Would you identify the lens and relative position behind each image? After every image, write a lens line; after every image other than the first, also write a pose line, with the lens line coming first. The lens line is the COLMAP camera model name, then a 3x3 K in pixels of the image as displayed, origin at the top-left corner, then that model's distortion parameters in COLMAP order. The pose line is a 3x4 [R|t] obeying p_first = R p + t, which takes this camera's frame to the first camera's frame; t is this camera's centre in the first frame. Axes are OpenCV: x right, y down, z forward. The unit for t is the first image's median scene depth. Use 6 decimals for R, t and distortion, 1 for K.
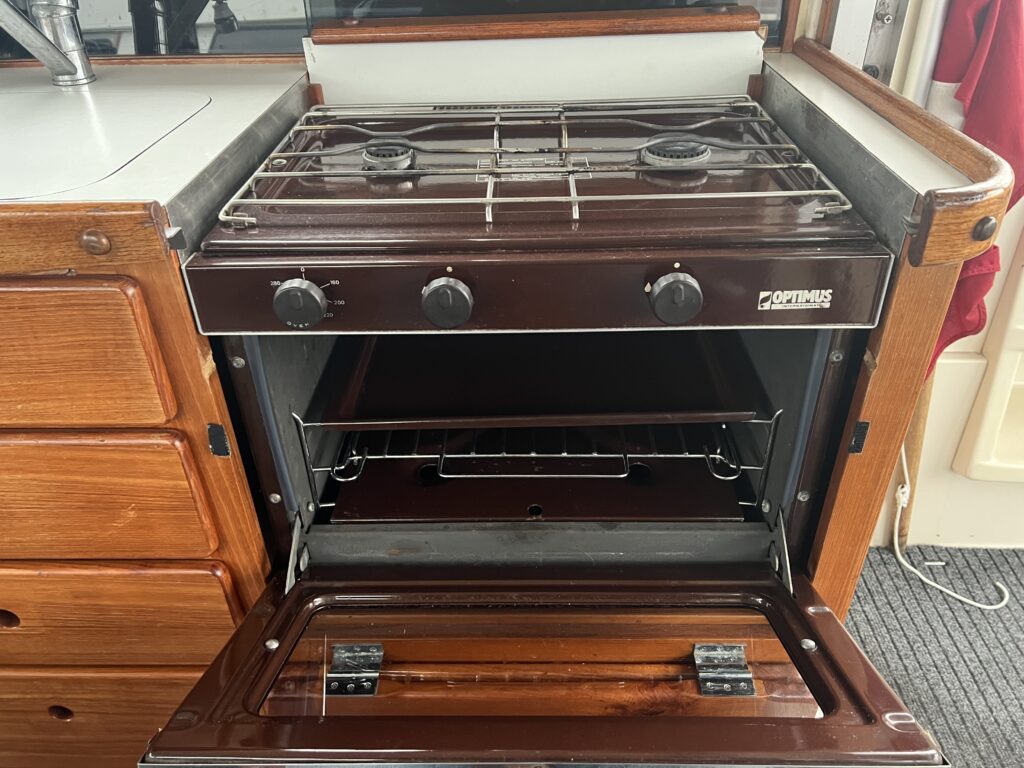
lens RADIAL K [[768.1, 0, 507.7], [0, 768.1, 410.2], [0, 0, 1]] dist [0.047464, -0.061098]
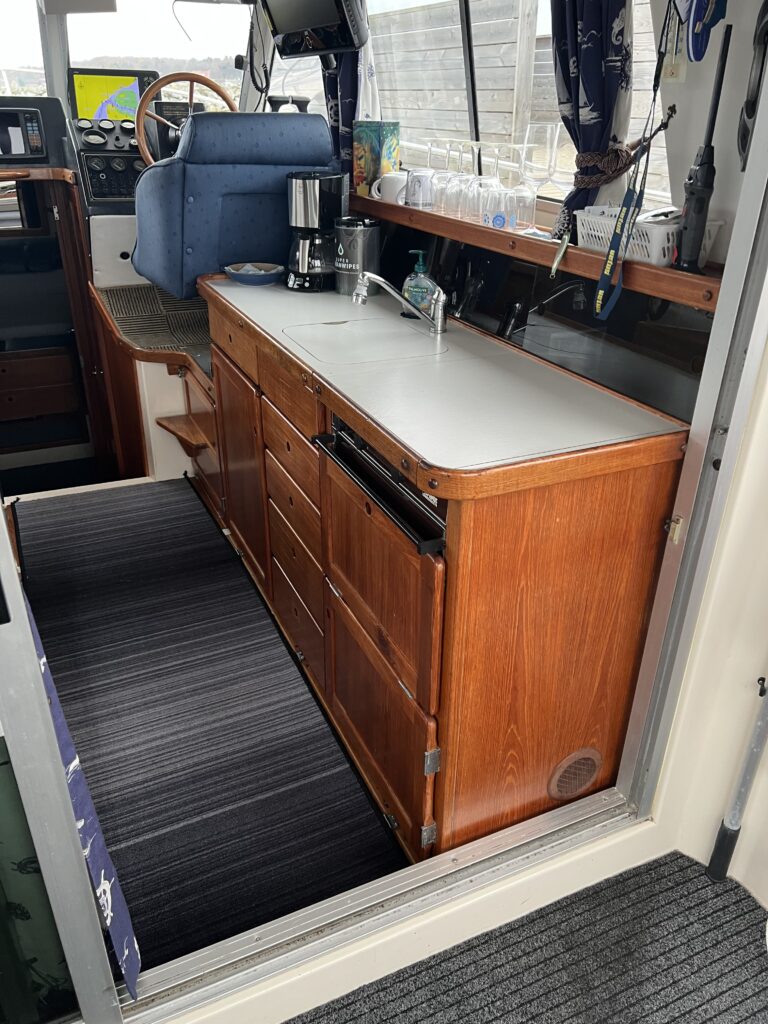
lens RADIAL K [[769.0, 0, 389.3], [0, 769.0, 510.8], [0, 0, 1]] dist [0.042658, -0.056431]
pose [[0.441066, 0.446703, -0.778407, 1.435140], [-0.540039, 0.824835, 0.167347, -0.302458], [0.716812, 0.346559, 0.605043, -0.327170]]
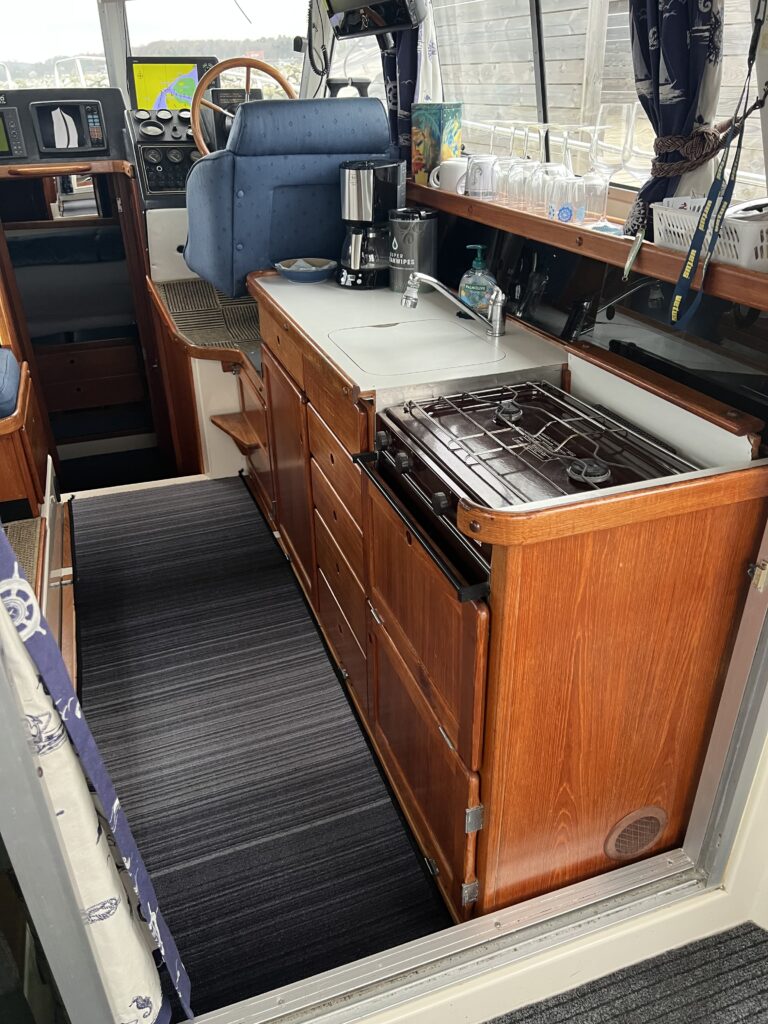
lens RADIAL K [[768.1, 0, 378.2], [0, 768.1, 511.6], [0, 0, 1]] dist [0.047464, -0.061098]
pose [[0.352433, 0.473980, -0.806929, 1.286690], [-0.533430, 0.810209, 0.242927, -0.389752], [0.768923, 0.344825, 0.538380, -0.231911]]
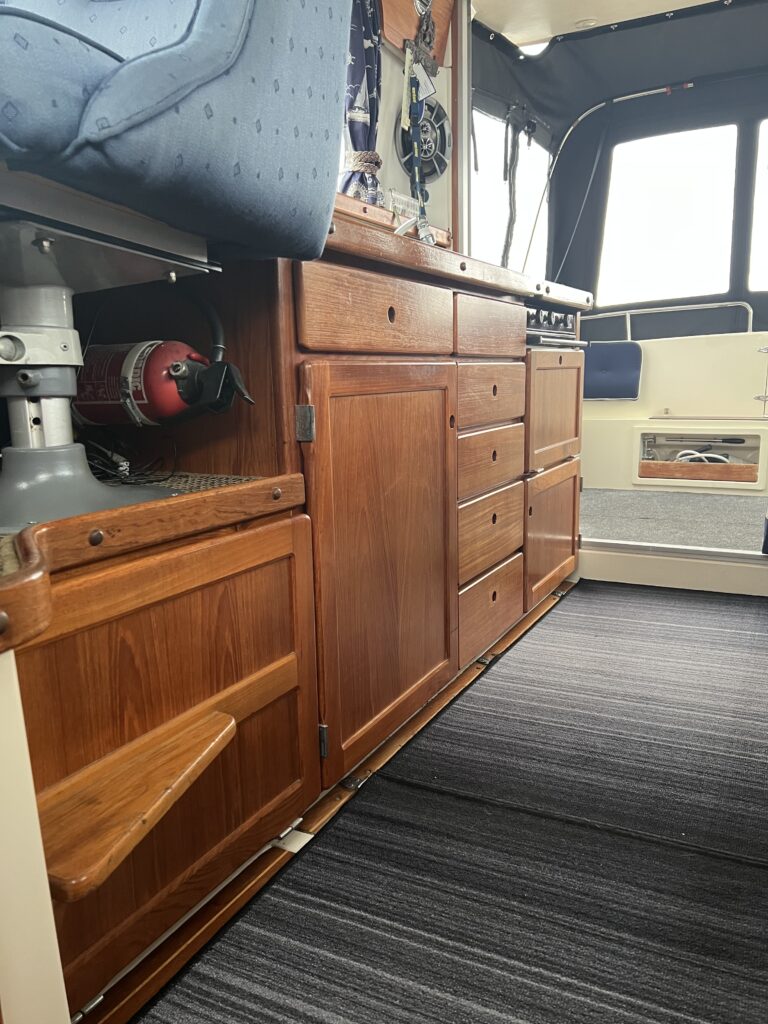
lens RADIAL K [[769.0, 0, 389.3], [0, 769.0, 510.8], [0, 0, 1]] dist [0.042658, -0.056431]
pose [[0.456034, -0.139007, 0.879039, -2.752556], [0.518071, 0.844583, -0.135210, 0.521805], [-0.723626, 0.517065, 0.457175, 0.184171]]
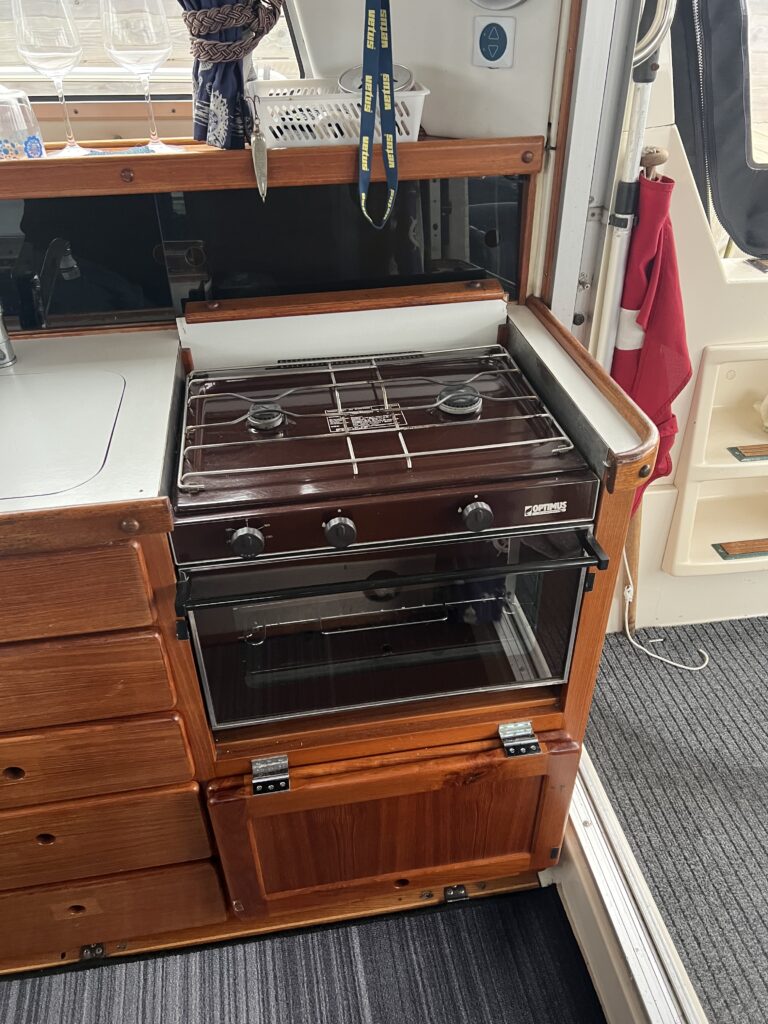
lens RADIAL K [[769.0, 0, 389.3], [0, 769.0, 510.8], [0, 0, 1]] dist [0.042658, -0.056431]
pose [[0.983486, -0.088589, 0.157821, -0.163888], [0.087907, 0.996064, 0.011312, -0.141542], [-0.158202, 0.002749, 0.987403, -0.431979]]
